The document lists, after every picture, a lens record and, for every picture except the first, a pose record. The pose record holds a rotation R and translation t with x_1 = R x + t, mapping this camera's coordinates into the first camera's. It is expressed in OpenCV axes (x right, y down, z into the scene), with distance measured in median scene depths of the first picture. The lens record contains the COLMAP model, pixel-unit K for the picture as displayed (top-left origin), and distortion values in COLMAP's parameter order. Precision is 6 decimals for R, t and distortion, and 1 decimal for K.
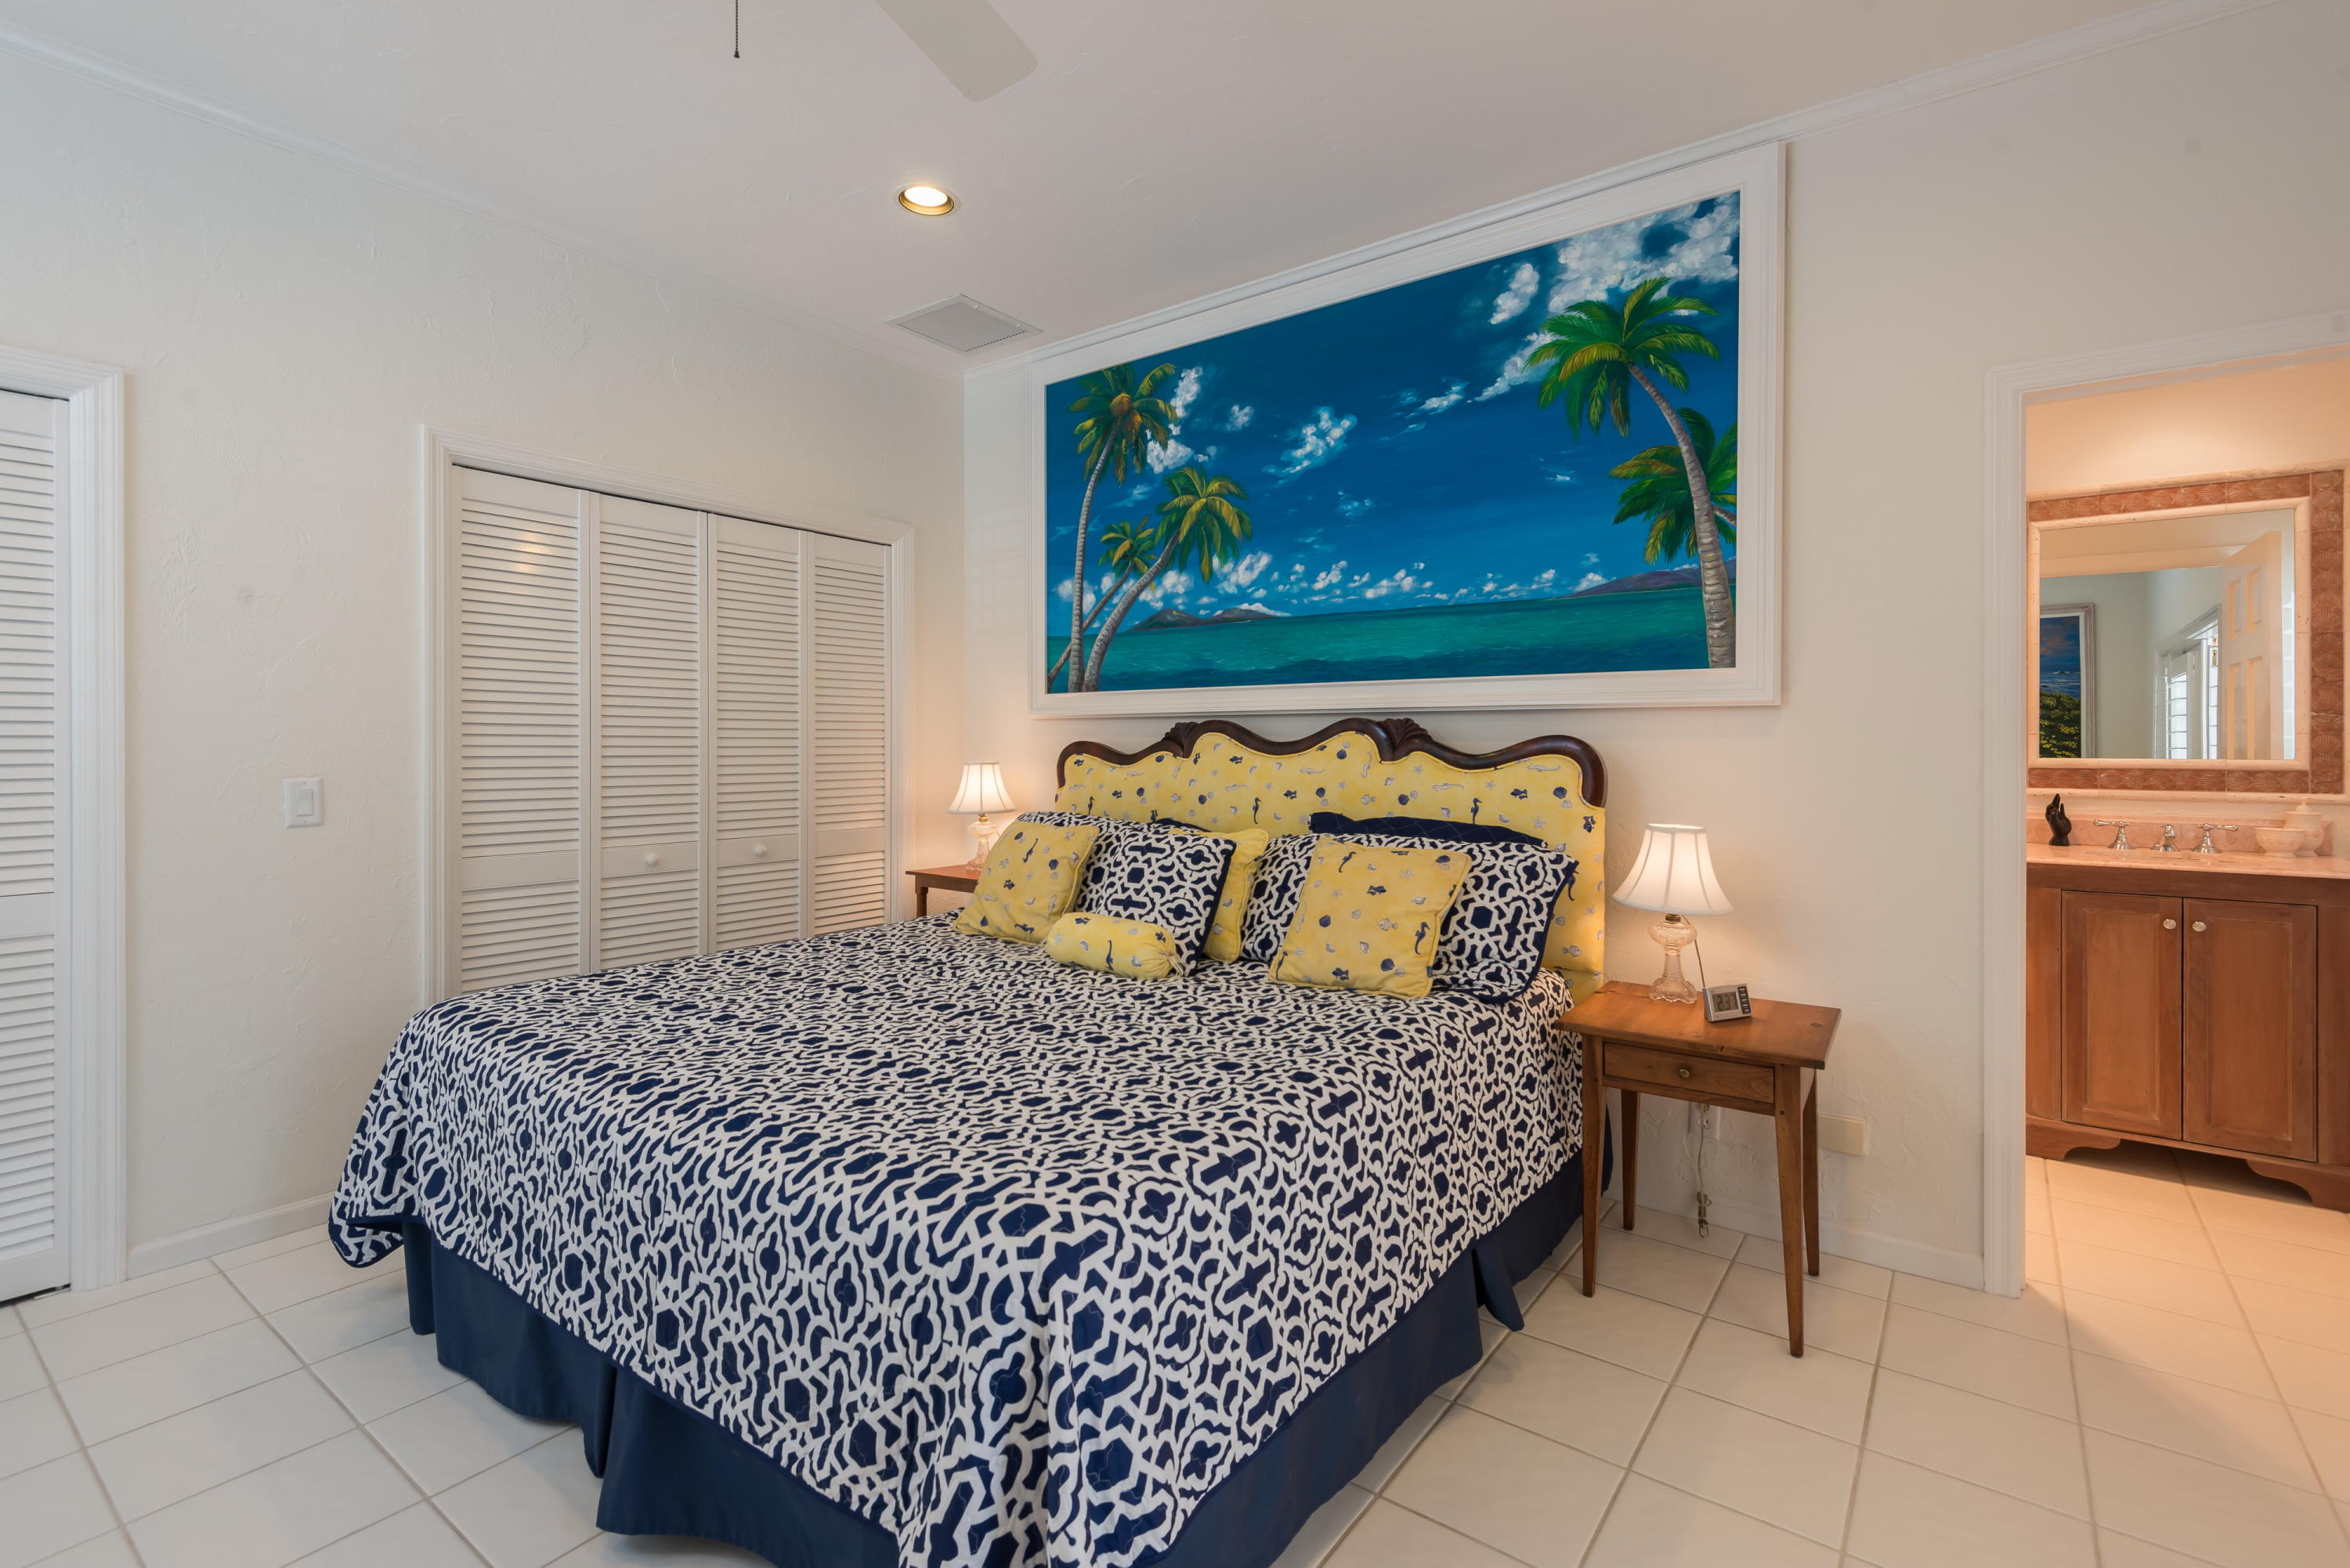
lens RADIAL K [[1072.2, 0, 1182.0], [0, 1072.2, 764.5], [0, 0, 1]] dist [0.017460, -0.015093]
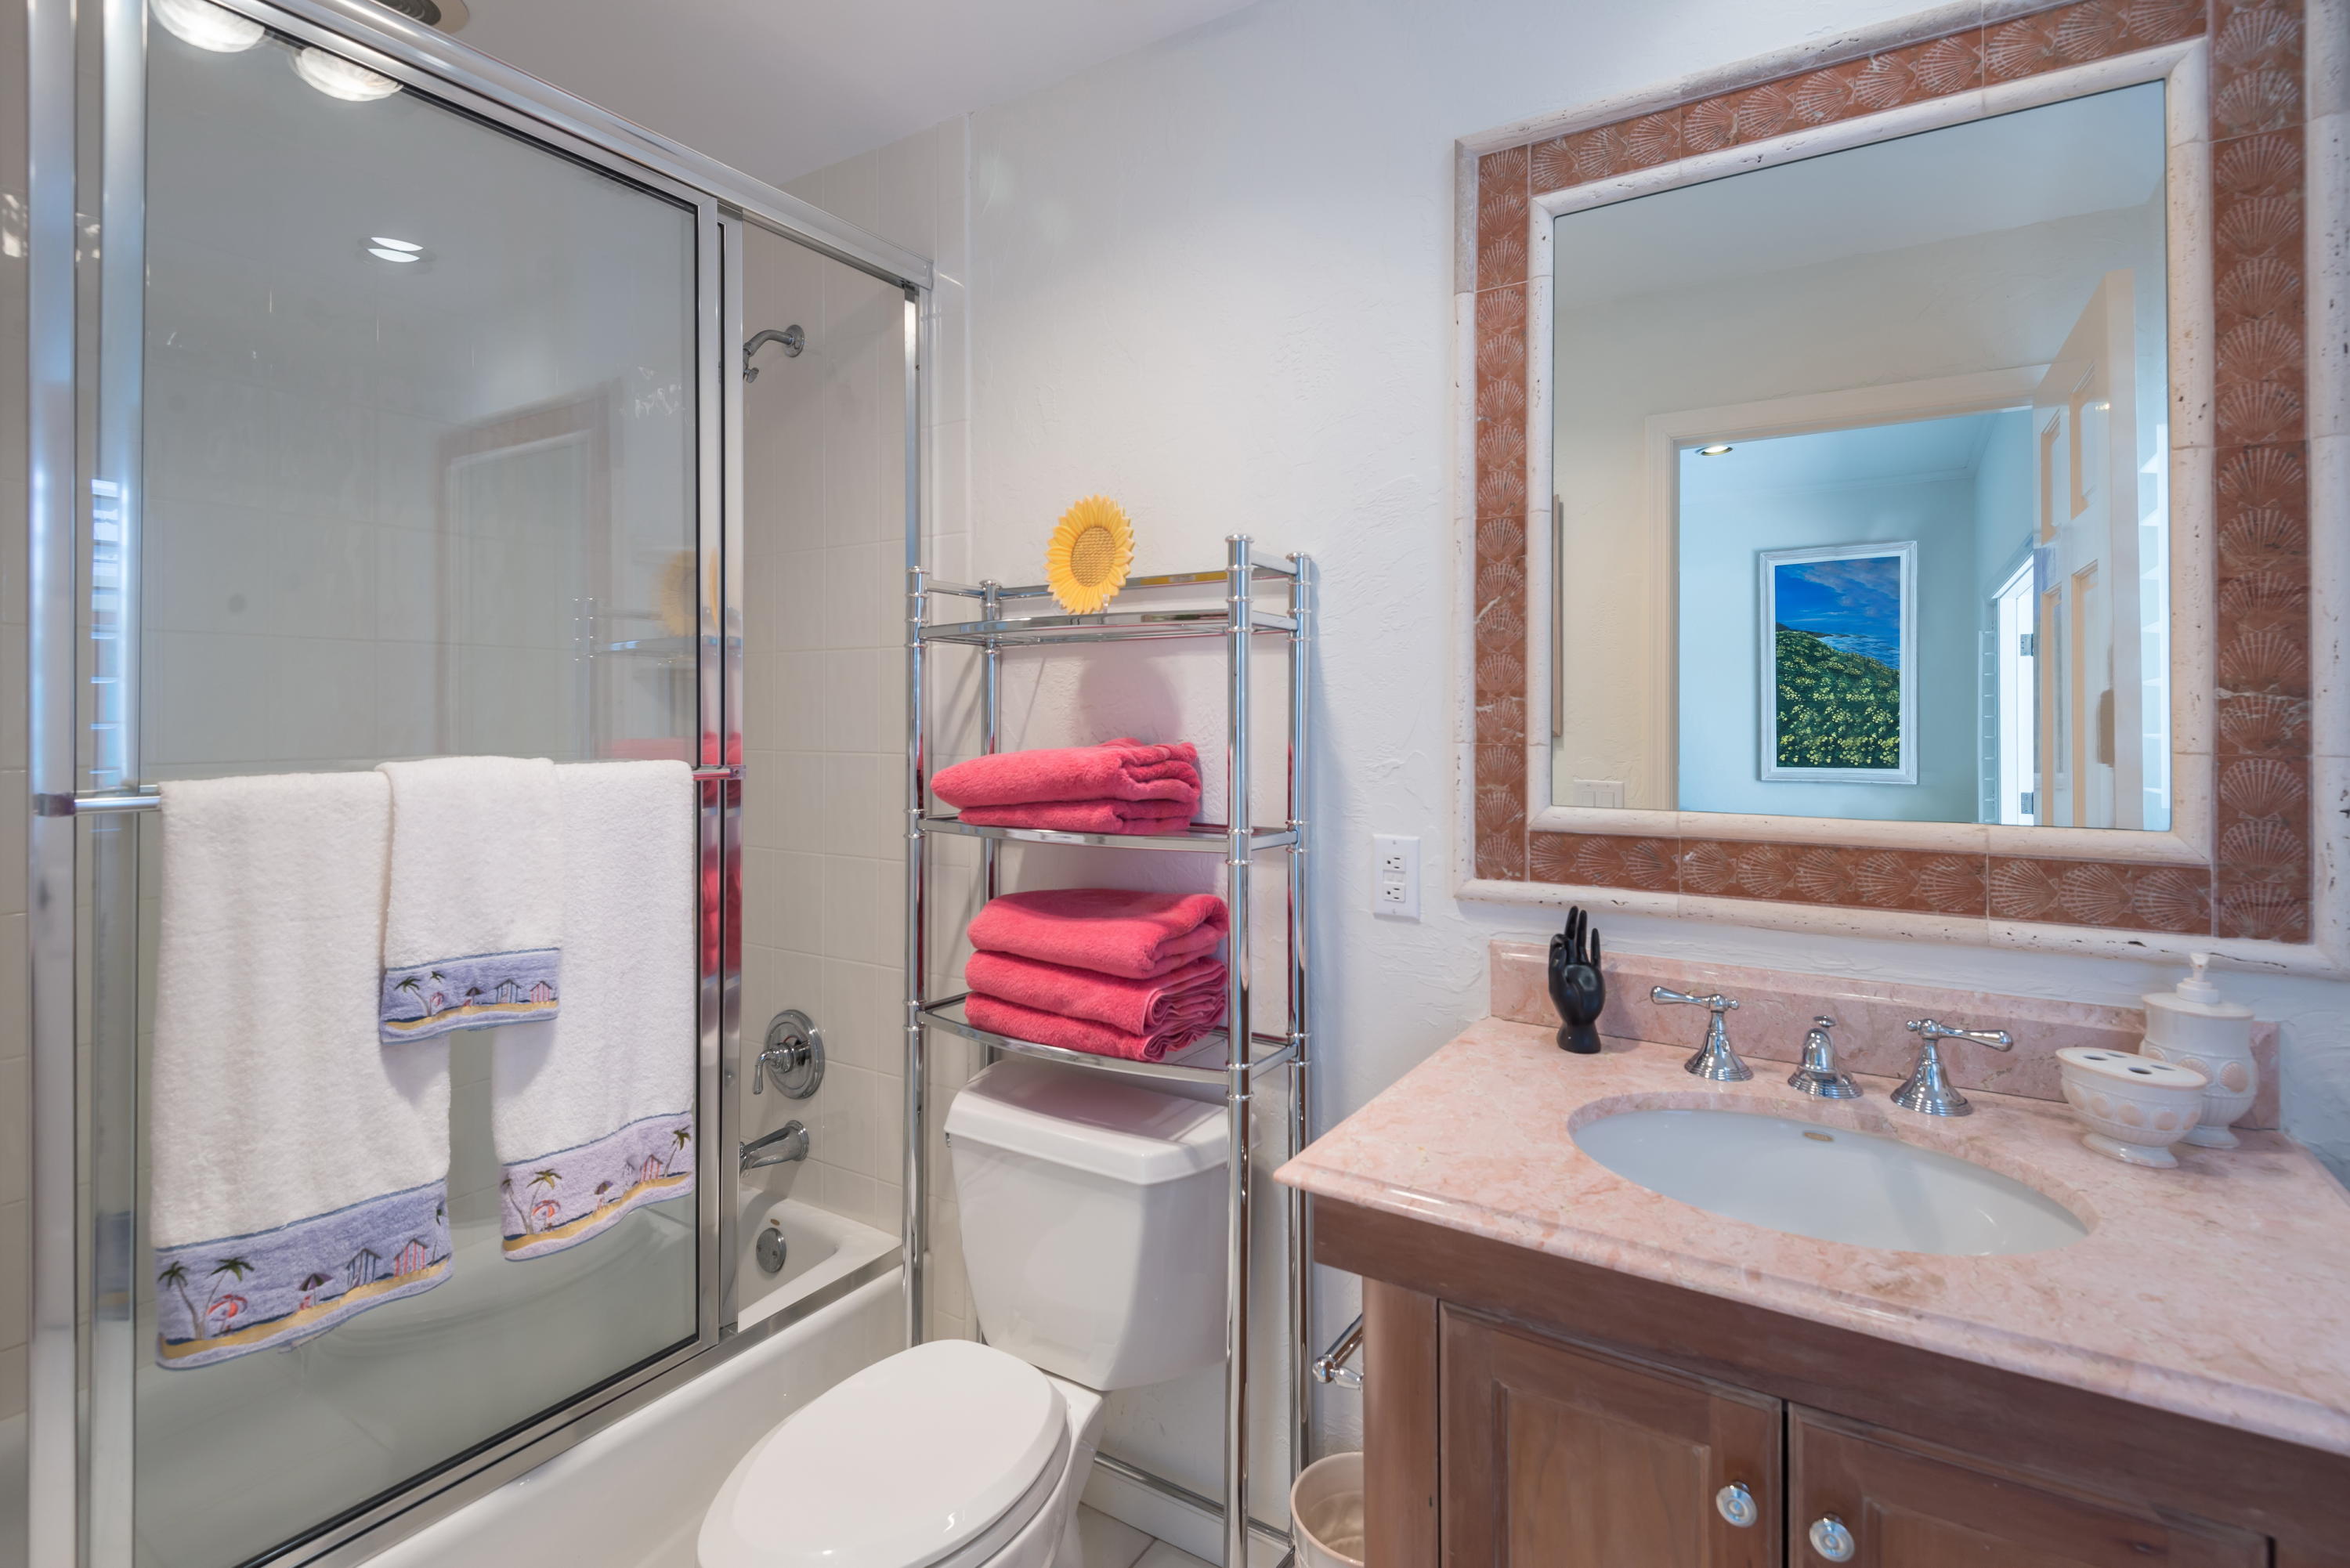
lens RADIAL K [[1072.2, 0, 1257.3], [0, 1072.2, 727.3], [0, 0, 1]] dist [0.017460, -0.015093]
pose [[0.994287, -0.003187, 0.106692, 0.535277], [0.003583, 0.999987, -0.003519, -0.027247], [-0.106679, 0.003881, 0.994286, 0.519334]]
